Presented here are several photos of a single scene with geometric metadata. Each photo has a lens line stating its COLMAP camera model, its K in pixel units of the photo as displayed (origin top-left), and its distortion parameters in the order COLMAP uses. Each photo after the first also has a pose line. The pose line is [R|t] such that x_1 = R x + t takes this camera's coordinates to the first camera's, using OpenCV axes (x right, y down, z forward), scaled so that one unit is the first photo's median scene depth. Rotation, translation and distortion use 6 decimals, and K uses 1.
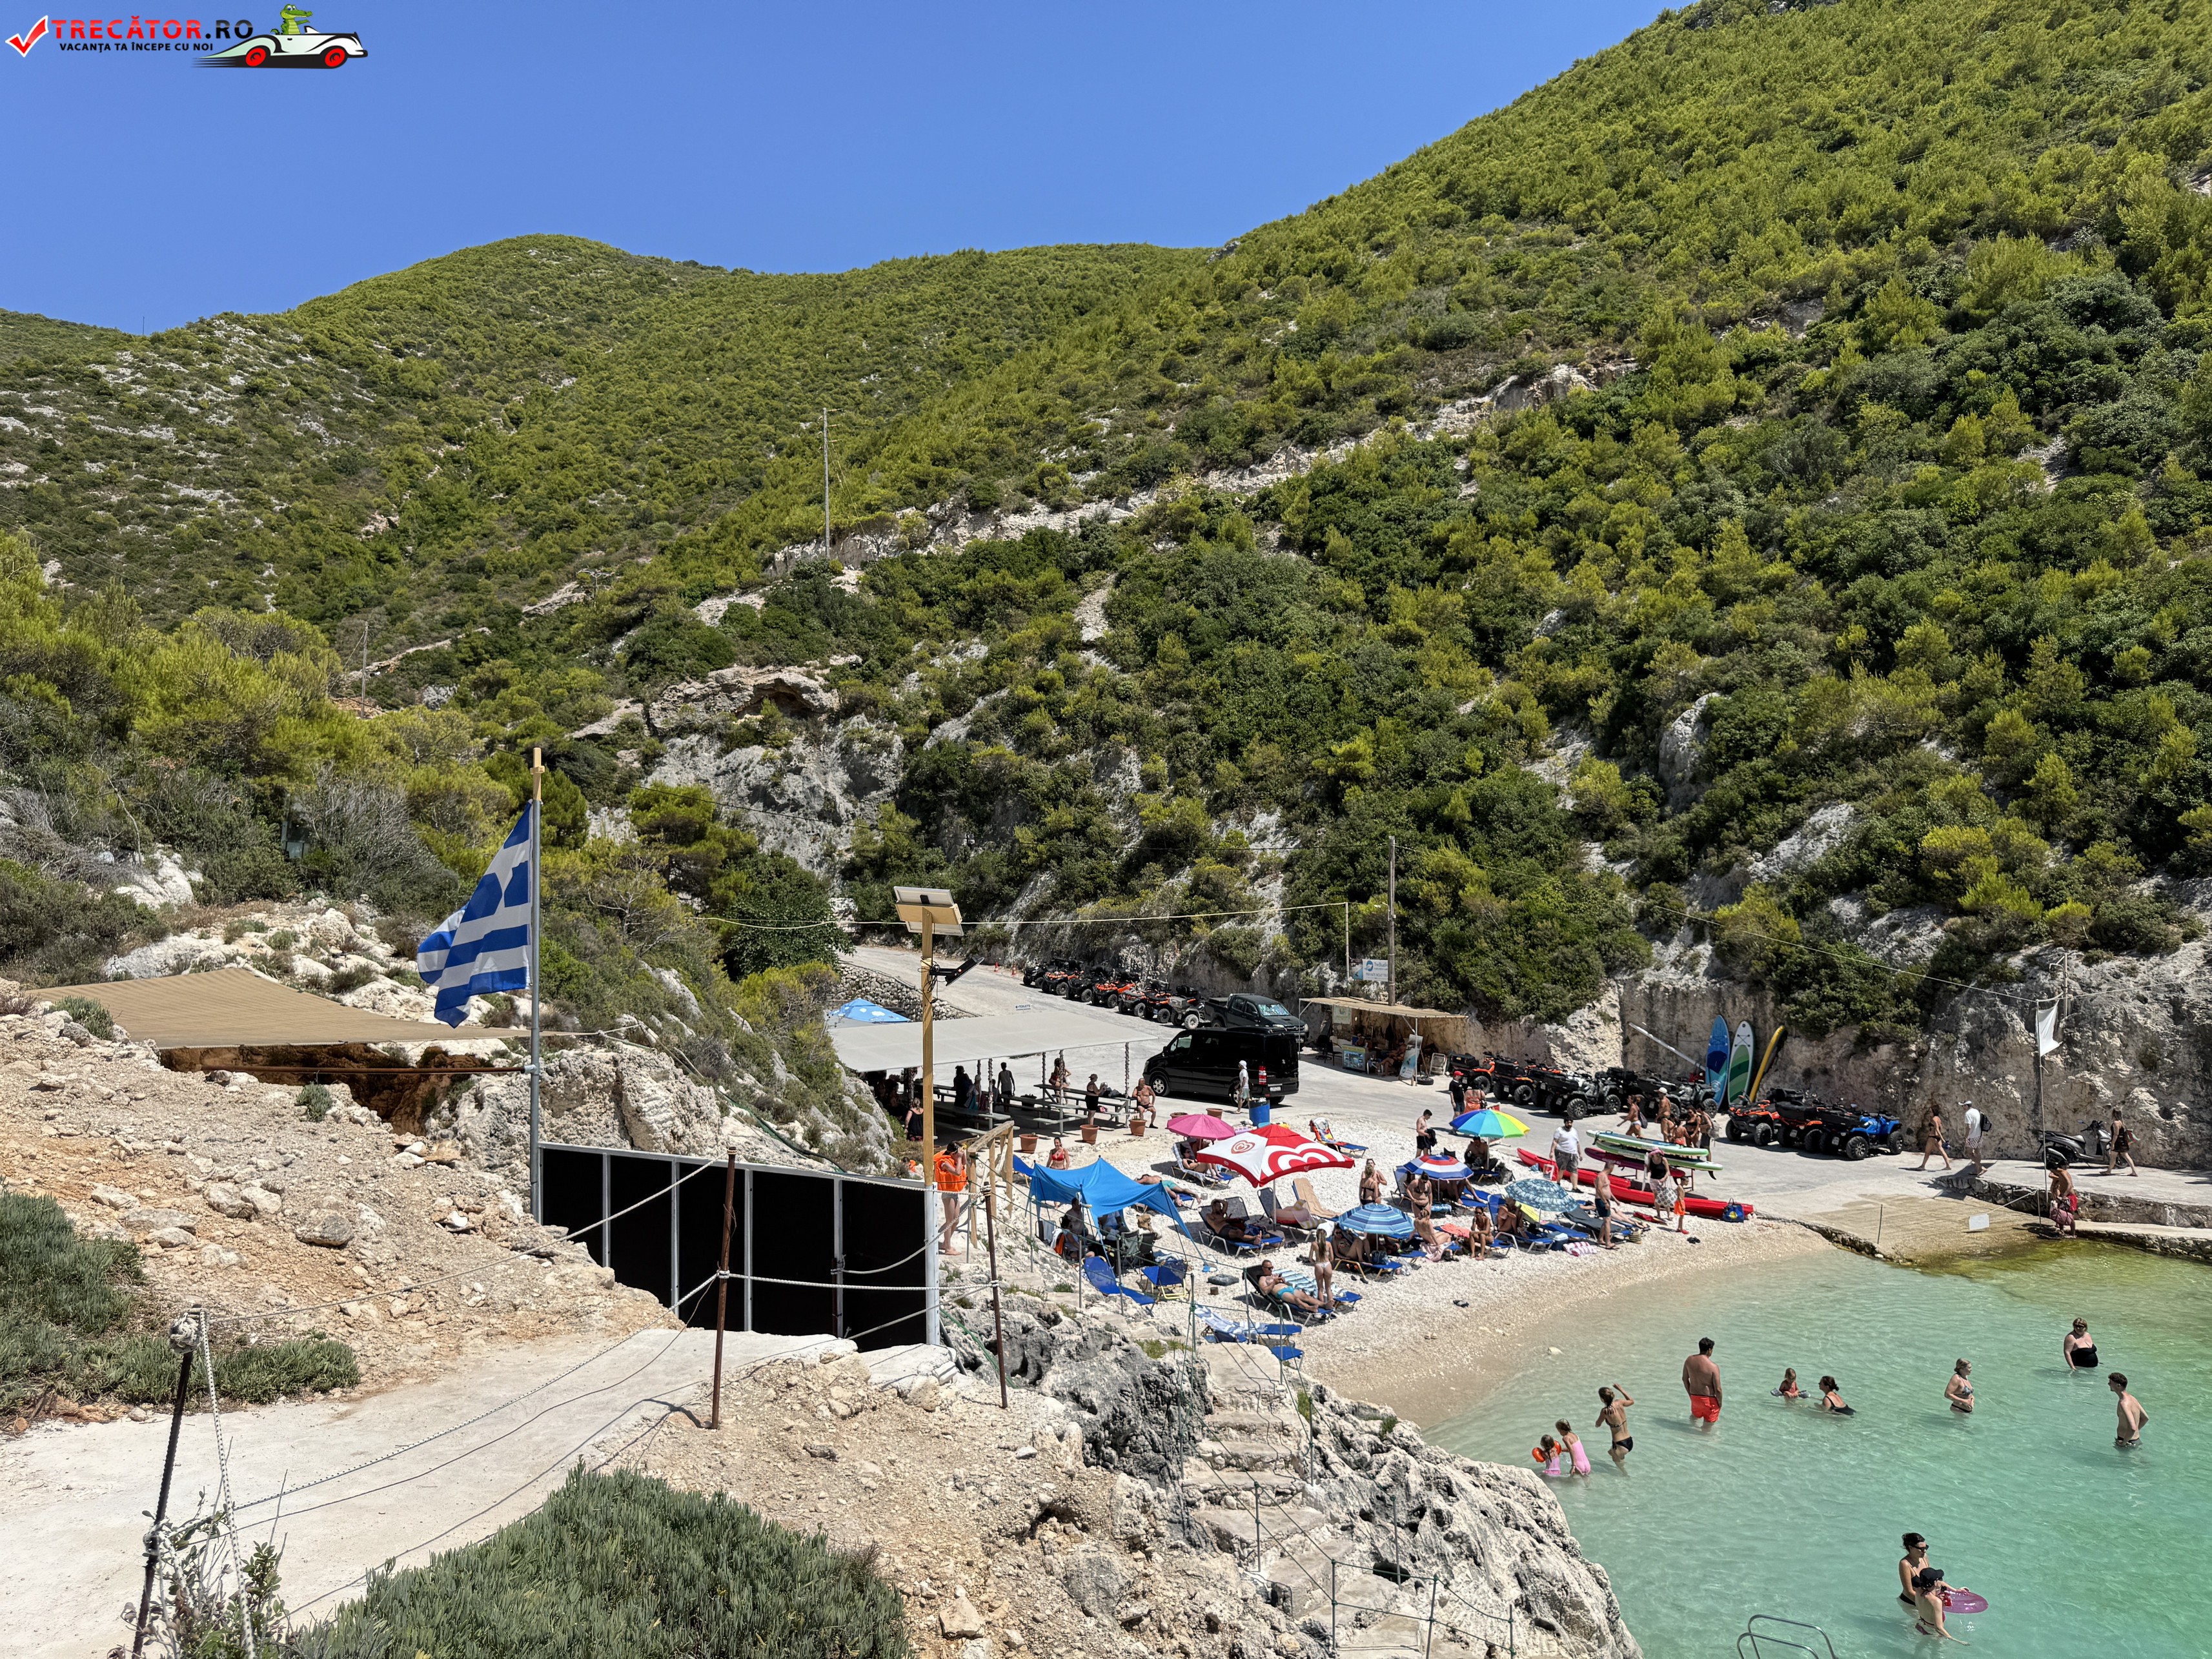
lens RADIAL K [[1559.2, 0, 1105.3], [0, 1559.2, 832.6], [0, 0, 1]] dist [0.063260, -0.083170]
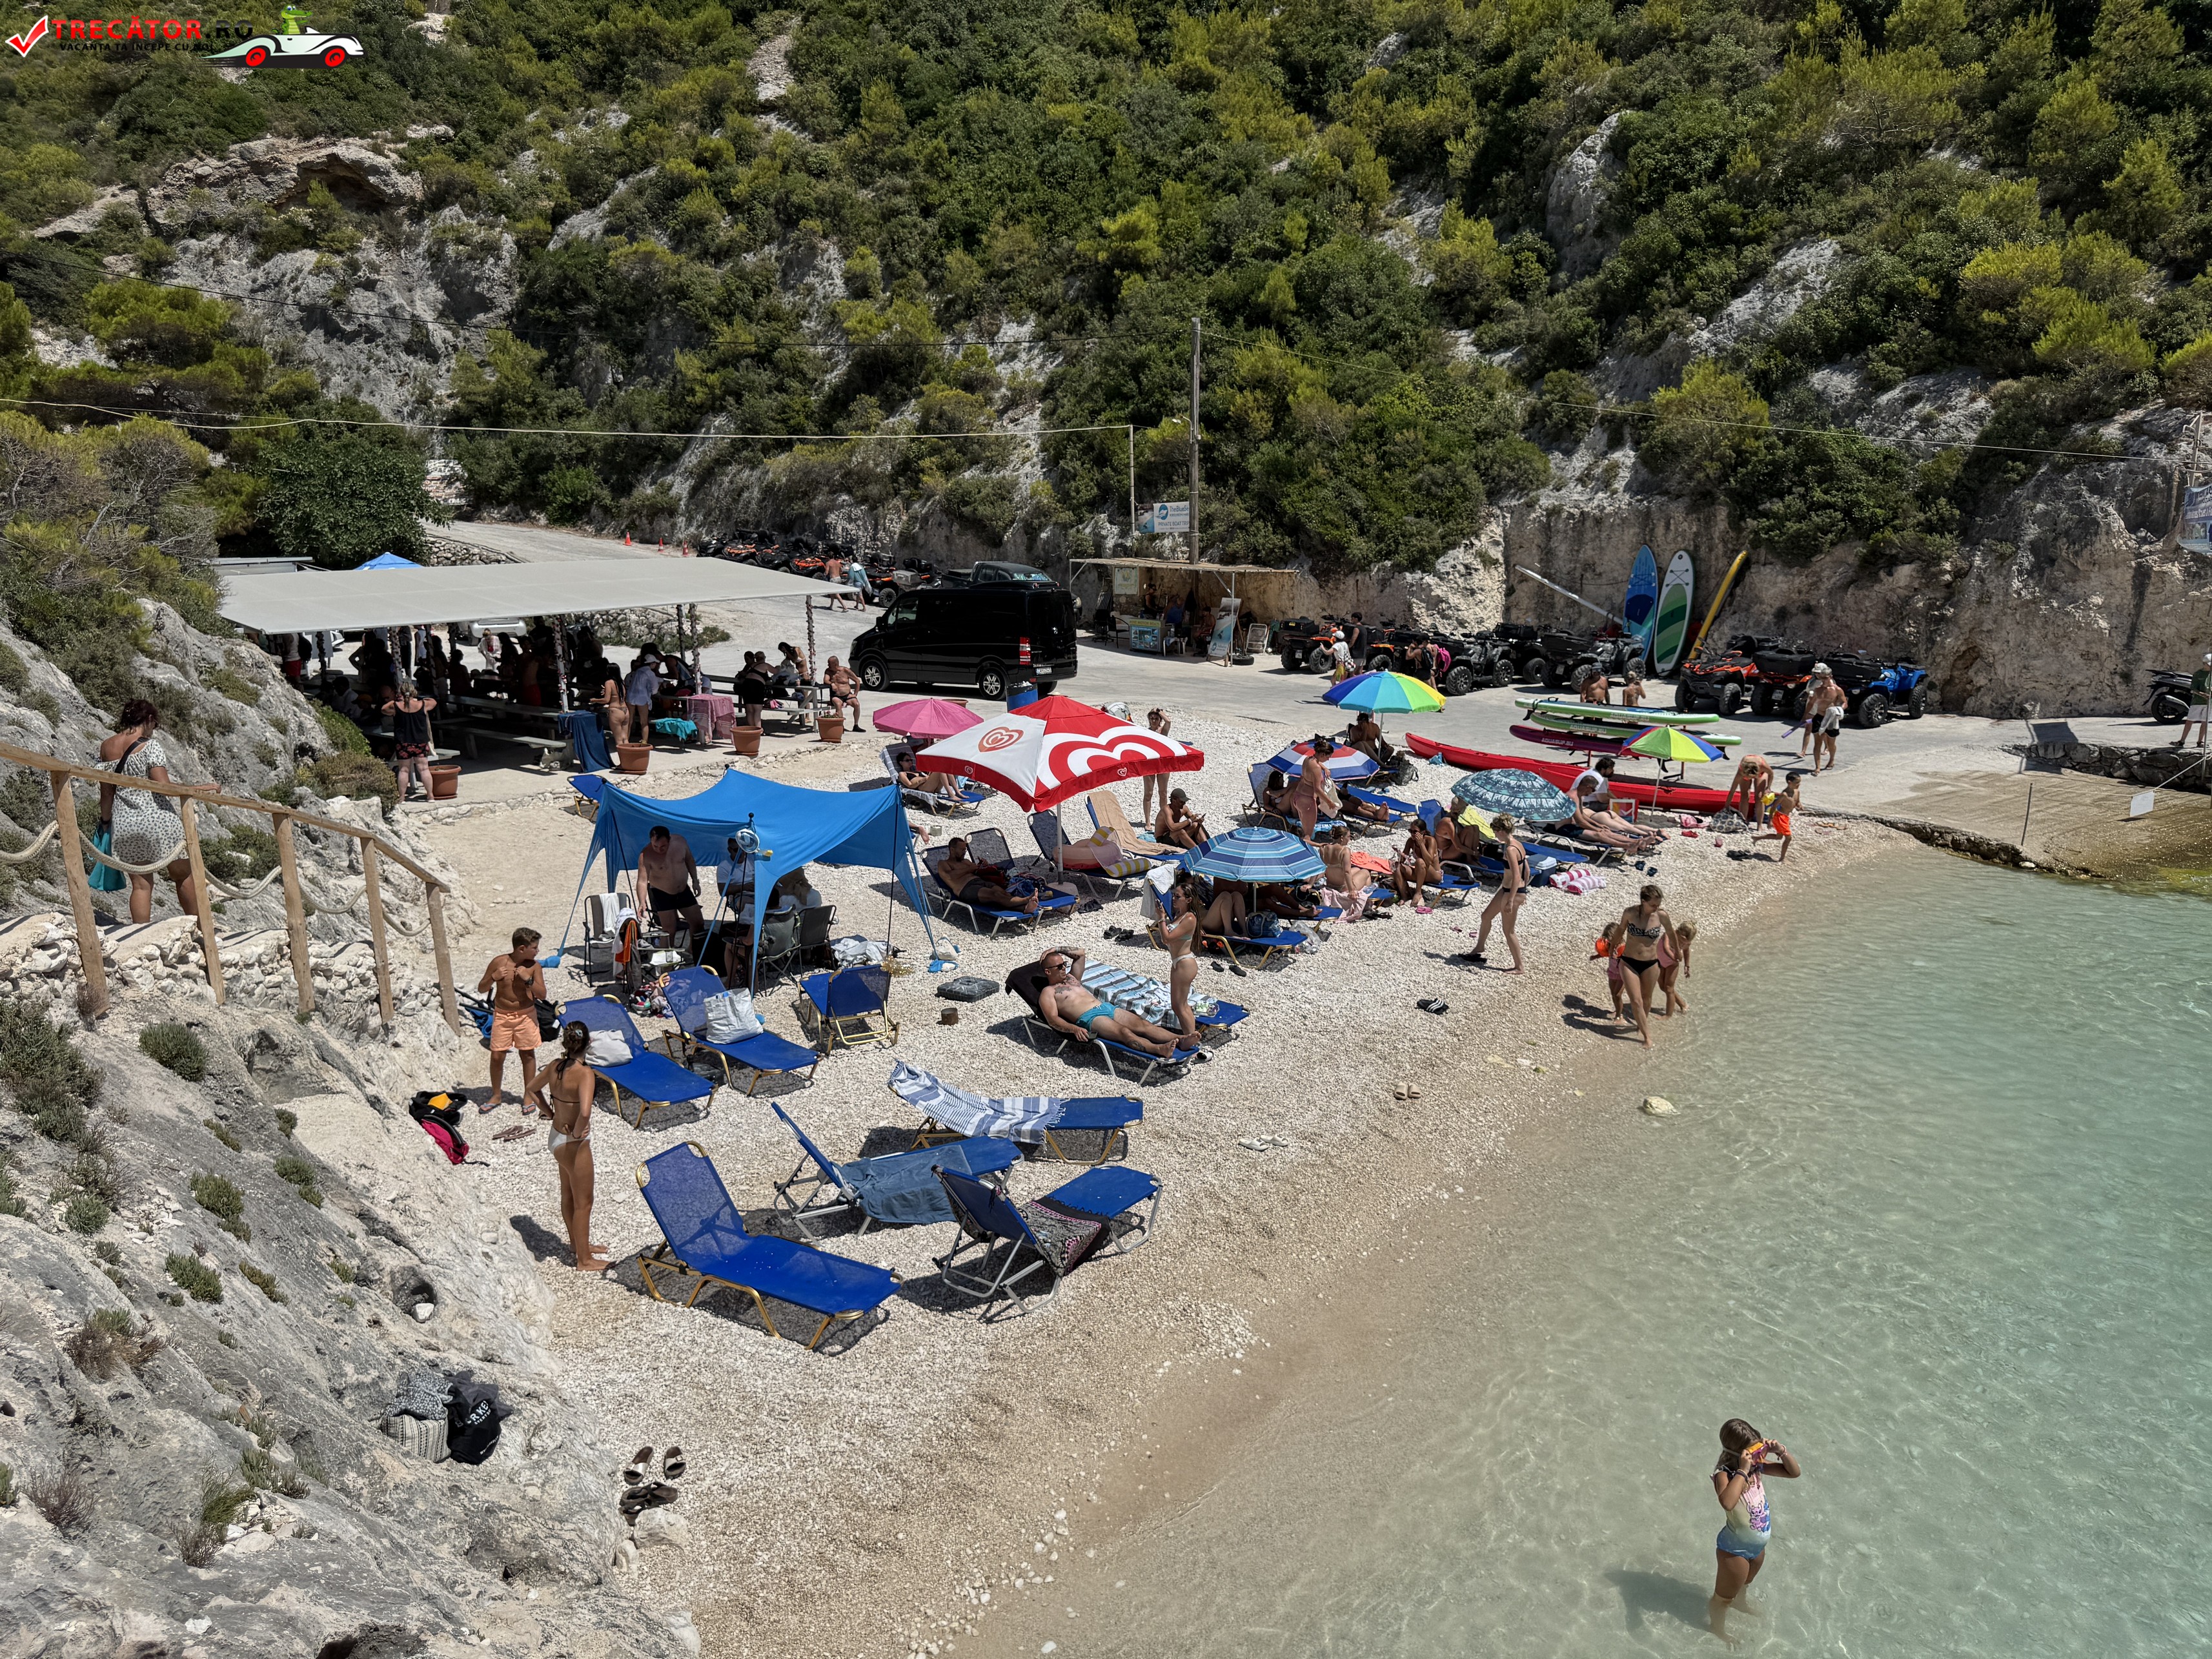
lens RADIAL K [[1559.2, 0, 1095.8], [0, 1559.2, 831.7], [0, 0, 1]] dist [0.063260, -0.083170]
pose [[0.987758, -0.049660, 0.147876, 0.021937], [0.014082, 0.972490, 0.232520, 0.059475], [-0.155355, -0.227591, 0.961284, 0.258470]]
